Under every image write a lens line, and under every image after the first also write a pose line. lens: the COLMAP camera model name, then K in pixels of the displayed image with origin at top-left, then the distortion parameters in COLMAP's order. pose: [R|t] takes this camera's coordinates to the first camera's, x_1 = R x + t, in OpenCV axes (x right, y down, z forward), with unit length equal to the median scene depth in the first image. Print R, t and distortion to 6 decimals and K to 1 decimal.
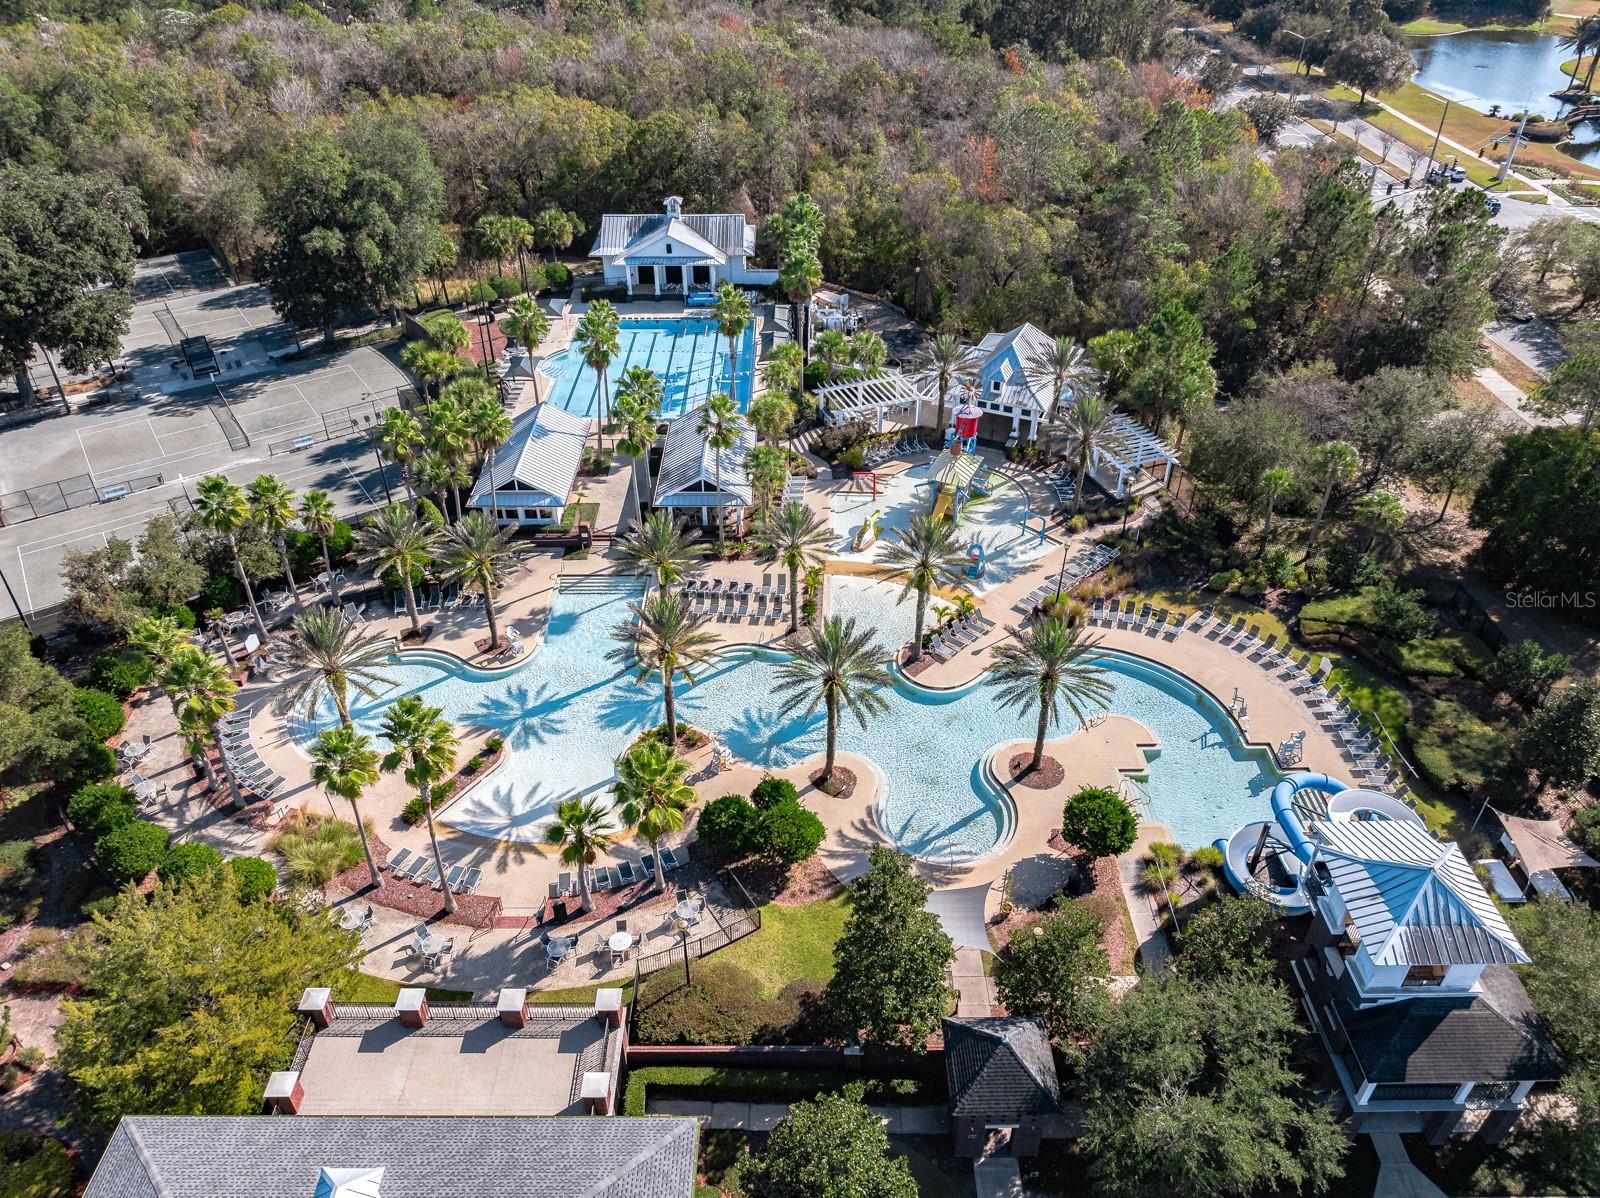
lens RADIAL K [[1122.2, 0, 806.4], [0, 1122.2, 600.5], [0, 0, 1]] dist [-0.029267, 0.015083]
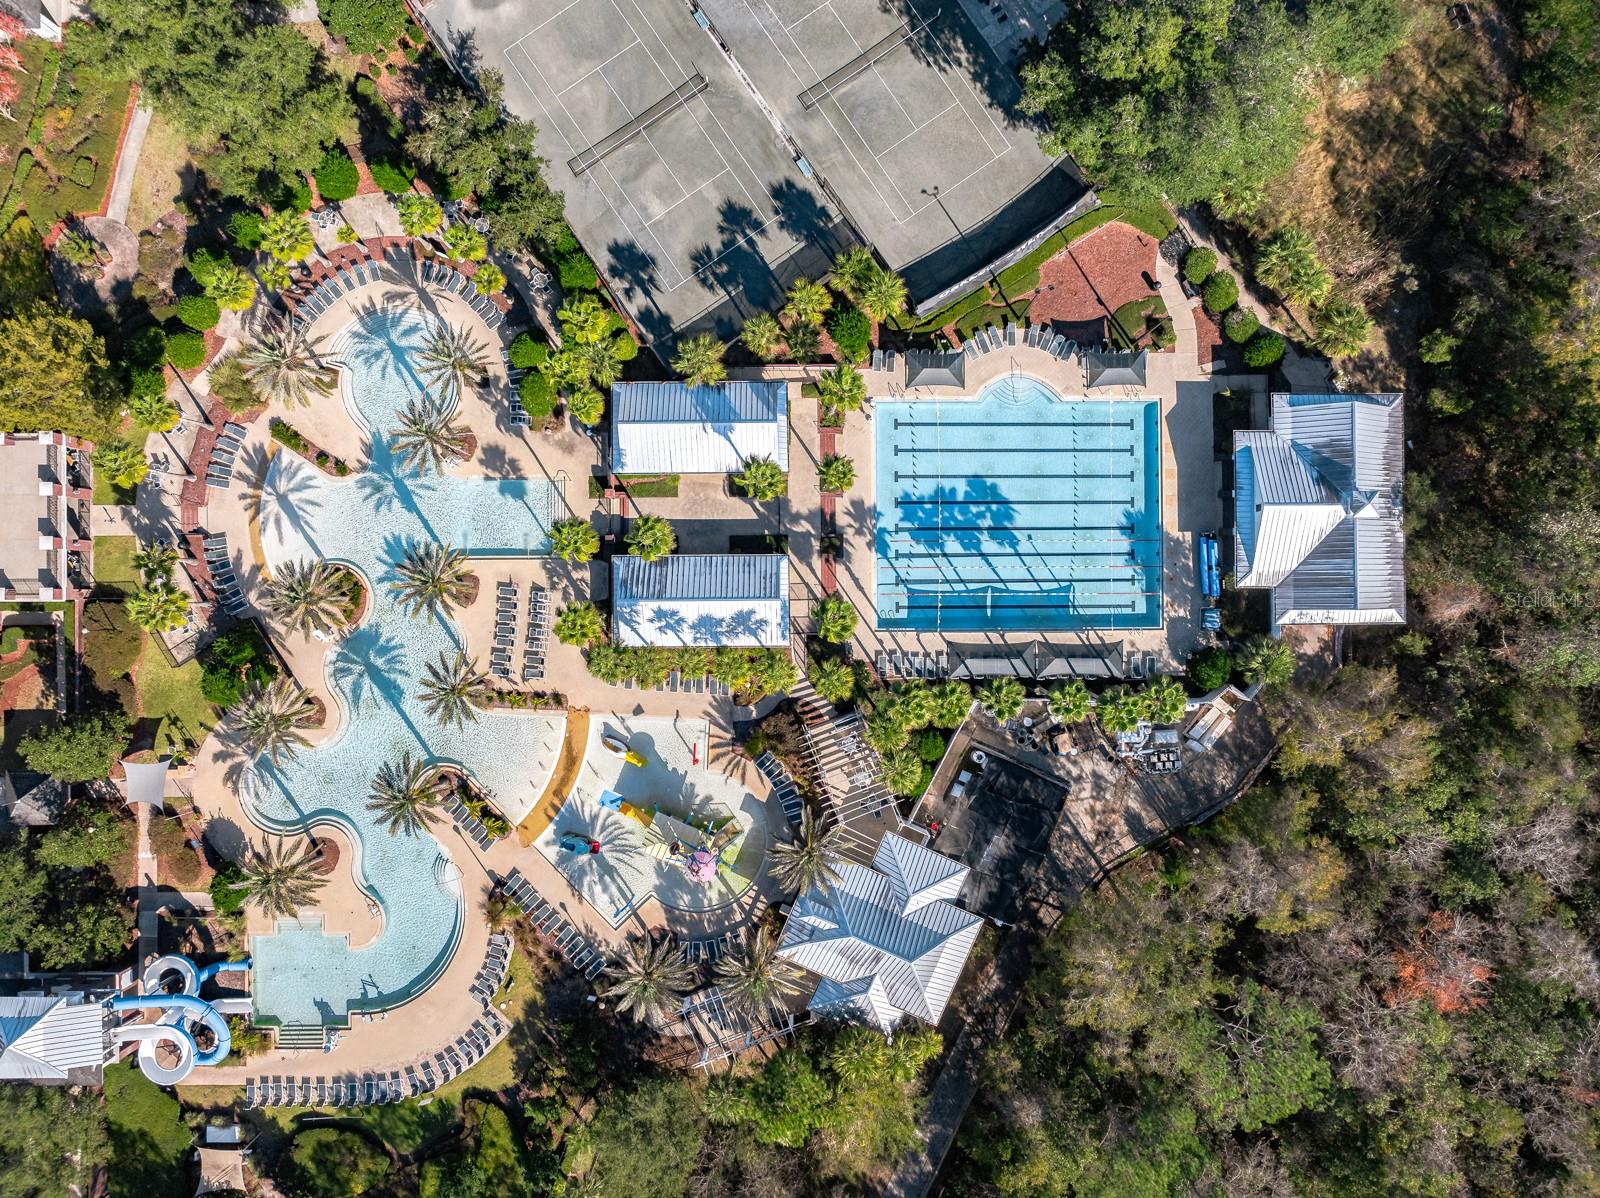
lens RADIAL K [[1122.2, 0, 798.8], [0, 1122.2, 595.9], [0, 0, 1]] dist [-0.029267, 0.015083]
pose [[-0.001853, 0.999989, -0.004365, -0.101517], [-0.590845, 0.002427, 0.806781, -1.145553], [0.806783, 0.004074, 0.590834, 0.548788]]
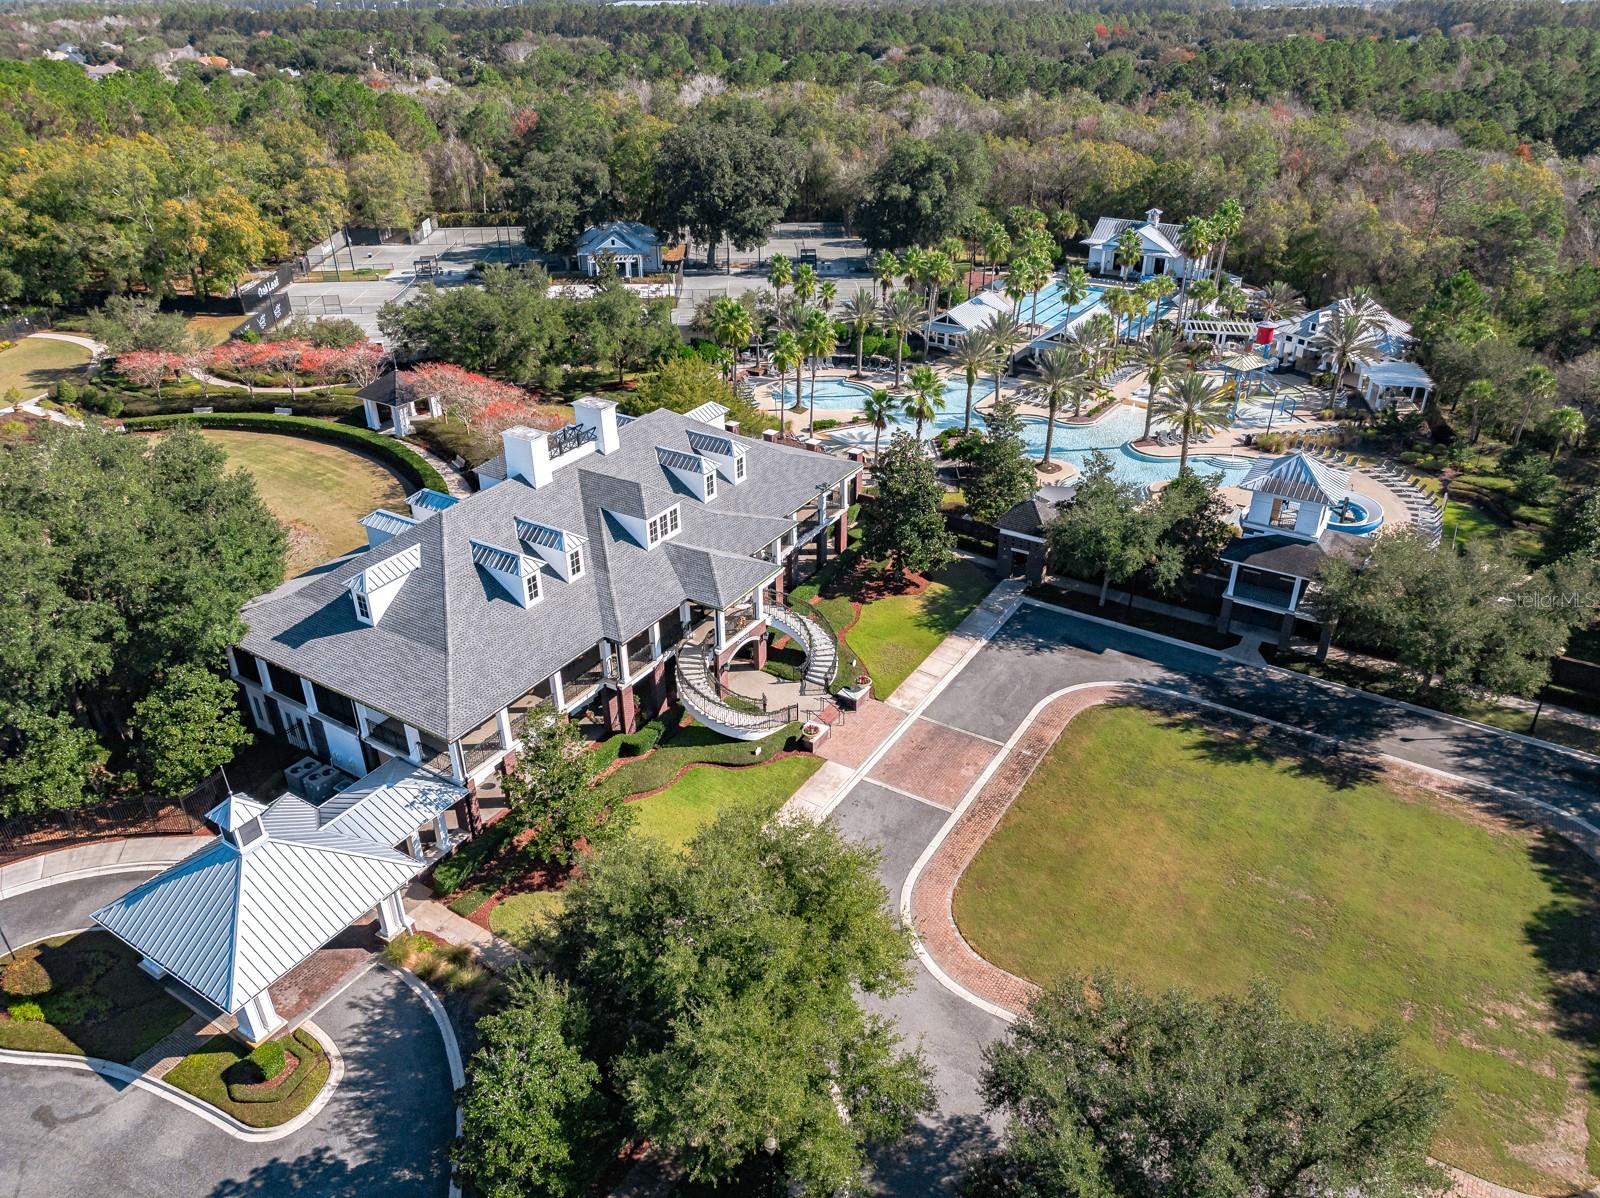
lens RADIAL K [[1122.2, 0, 797.2], [0, 1122.2, 602.7], [0, 0, 1]] dist [-0.029267, 0.015083]
pose [[0.842684, 0.258517, -0.472284, 0.439201], [-0.310713, 0.949879, -0.034457, 0.424428], [0.439705, 0.175781, 0.880773, -0.435494]]
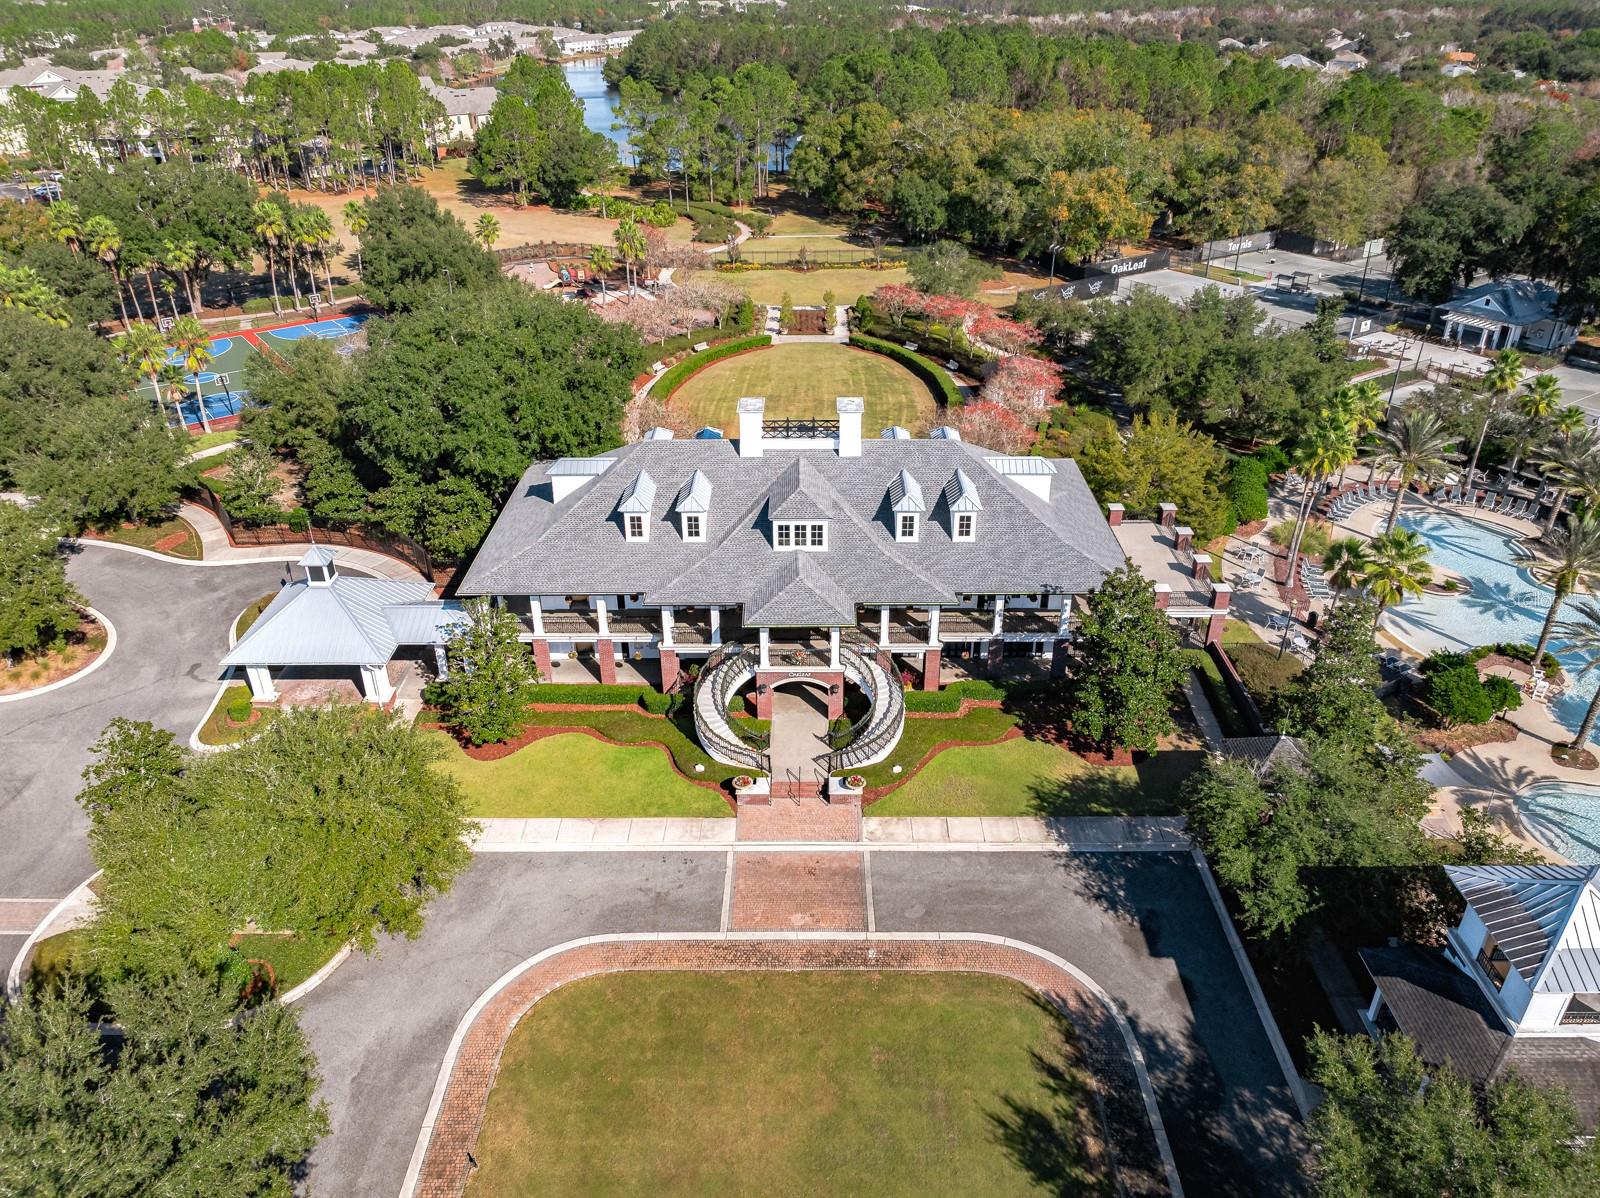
lens RADIAL K [[1122.2, 0, 804.0], [0, 1122.2, 588.7], [0, 0, 1]] dist [-0.029267, 0.015083]
pose [[-0.015705, 0.479633, -0.877329, 0.699844], [-0.582007, 0.709087, 0.398074, 0.049990], [0.813032, 0.516863, 0.268013, 0.078395]]
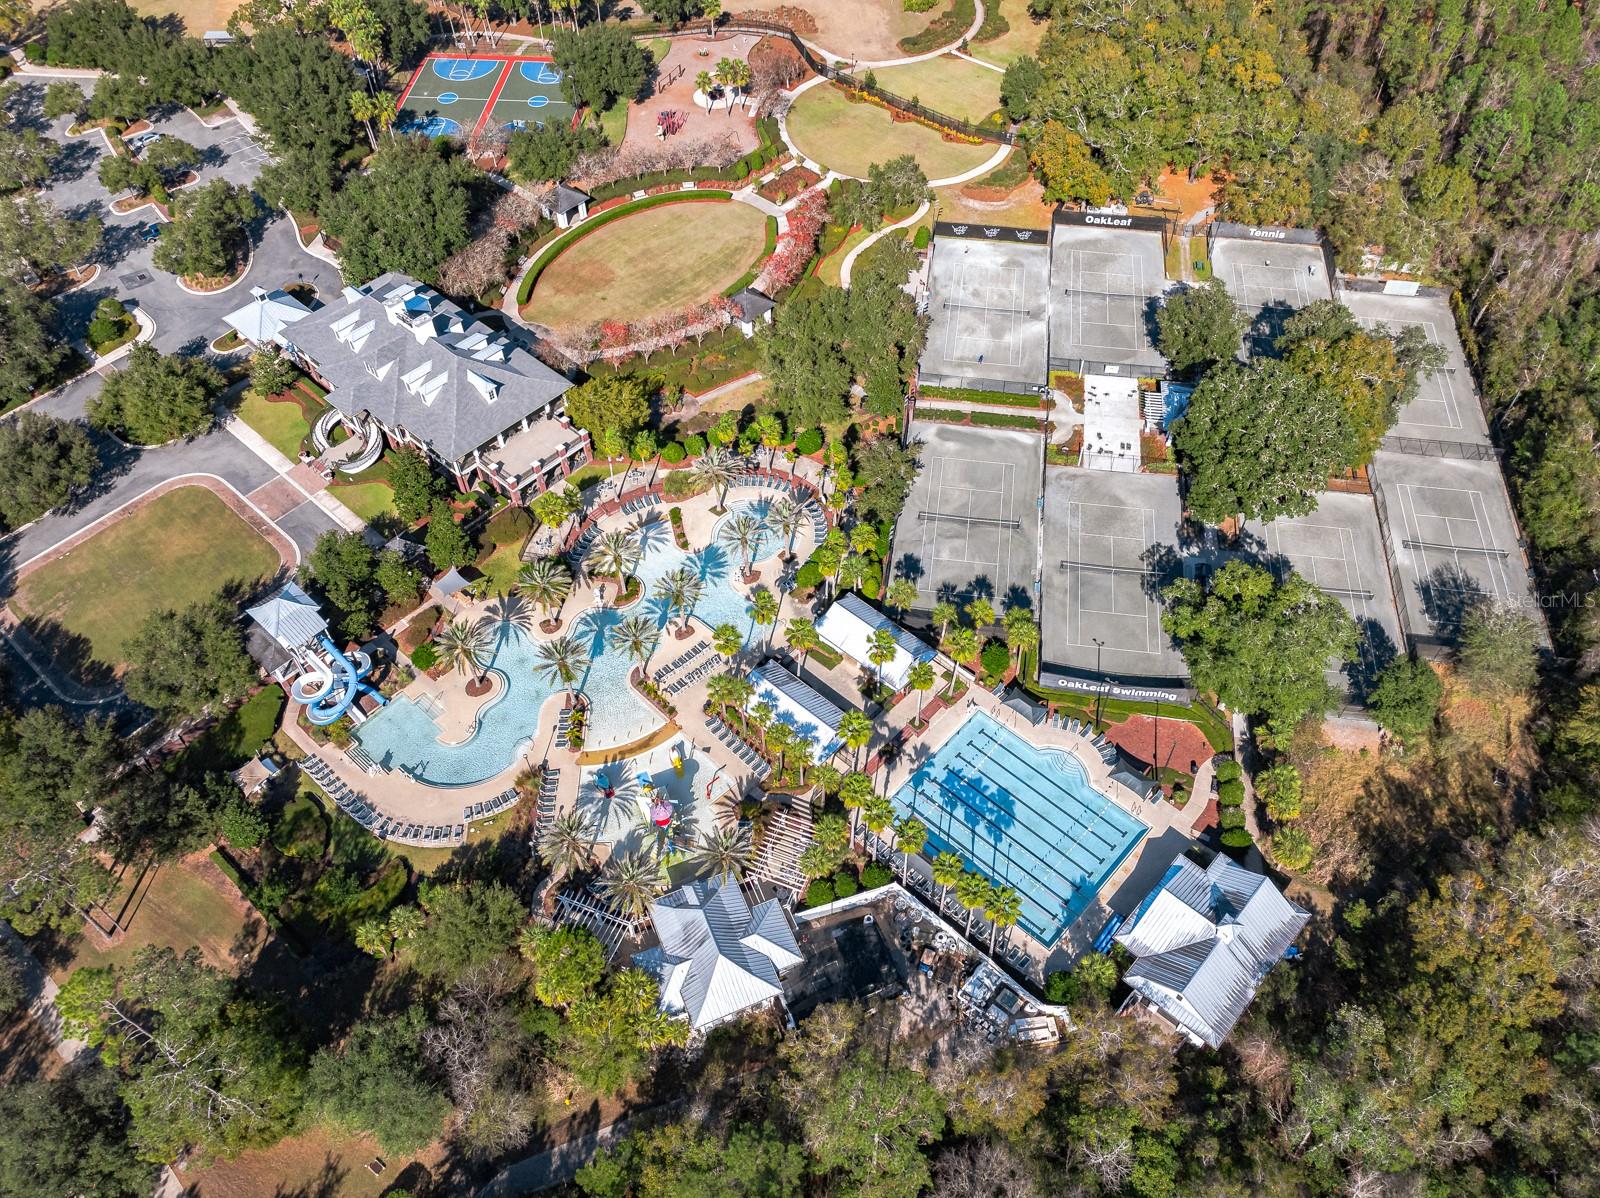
lens RADIAL K [[1249.8, 0, 839.7], [0, 1249.8, 617.0], [0, 0, 1]] dist [-0.025036, -0.006101]
pose [[-0.670611, 0.571763, -0.472618, 0.650060], [-0.440707, 0.205411, 0.873833, -1.822296], [0.596707, 0.794288, 0.114229, 0.872755]]
